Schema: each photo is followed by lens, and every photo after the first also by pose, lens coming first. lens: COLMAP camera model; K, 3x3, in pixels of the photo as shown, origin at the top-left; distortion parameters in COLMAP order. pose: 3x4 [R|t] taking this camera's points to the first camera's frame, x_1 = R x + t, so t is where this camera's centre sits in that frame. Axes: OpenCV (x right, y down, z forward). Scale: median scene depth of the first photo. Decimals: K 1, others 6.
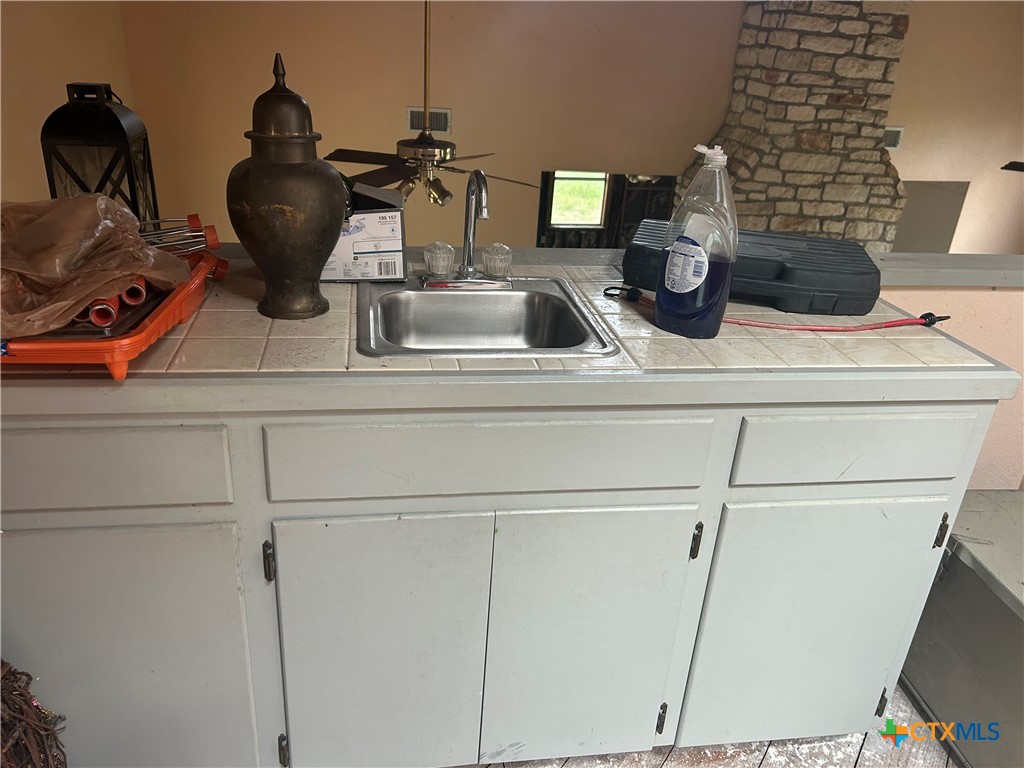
lens RADIAL K [[777.6, 0, 511.9], [0, 777.6, 385.7], [0, 0, 1]] dist [0.028607, -0.008085]
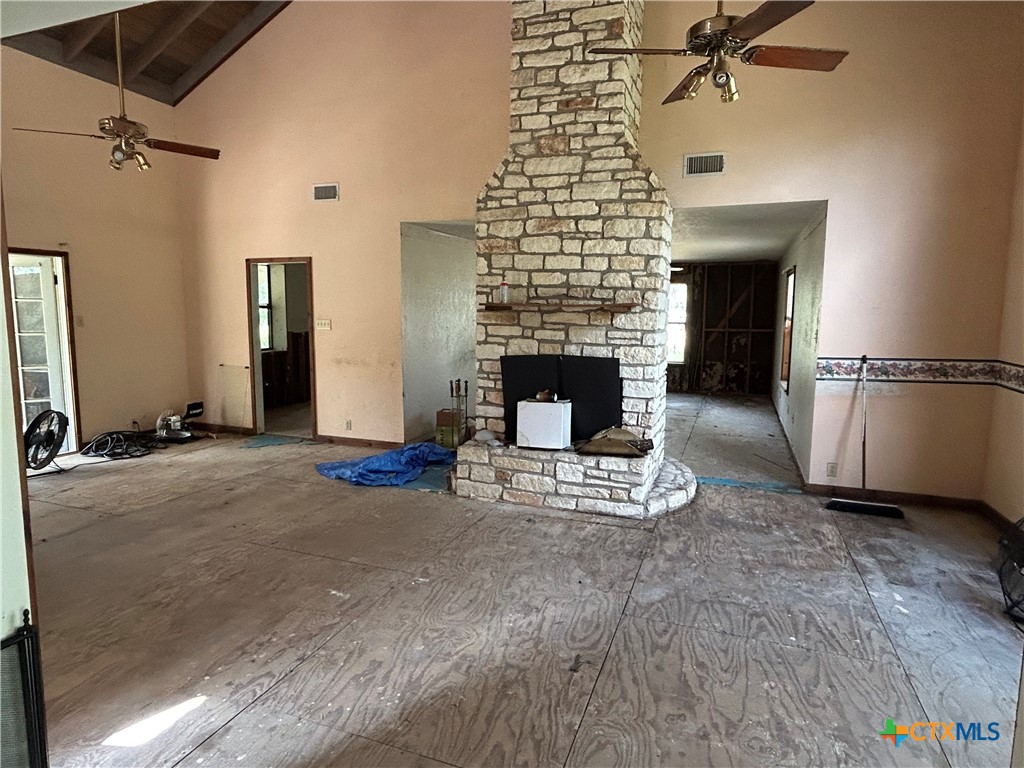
lens RADIAL K [[595.2, 0, 509.3], [0, 595.2, 376.3], [0, 0, 1]] dist [0.001611, -0.000345]
pose [[0.862208, 0.006898, -0.506507, 0.735056], [-0.173779, 0.943254, -0.282972, 0.216050], [0.475813, 0.332001, 0.814480, 0.416531]]
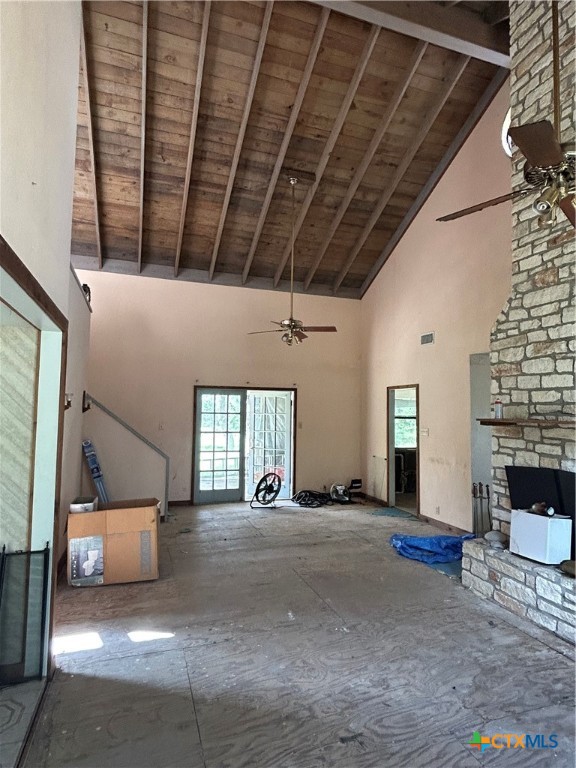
lens RADIAL K [[446.4, 0, 290.2], [0, 446.4, 382.2], [0, 0, 1]] dist [0.001611, -0.000345]
pose [[0.163842, -0.121831, -0.978935, 0.951511], [-0.416880, 0.890831, -0.180639, 0.106810], [0.894073, 0.437695, 0.095167, 0.653110]]
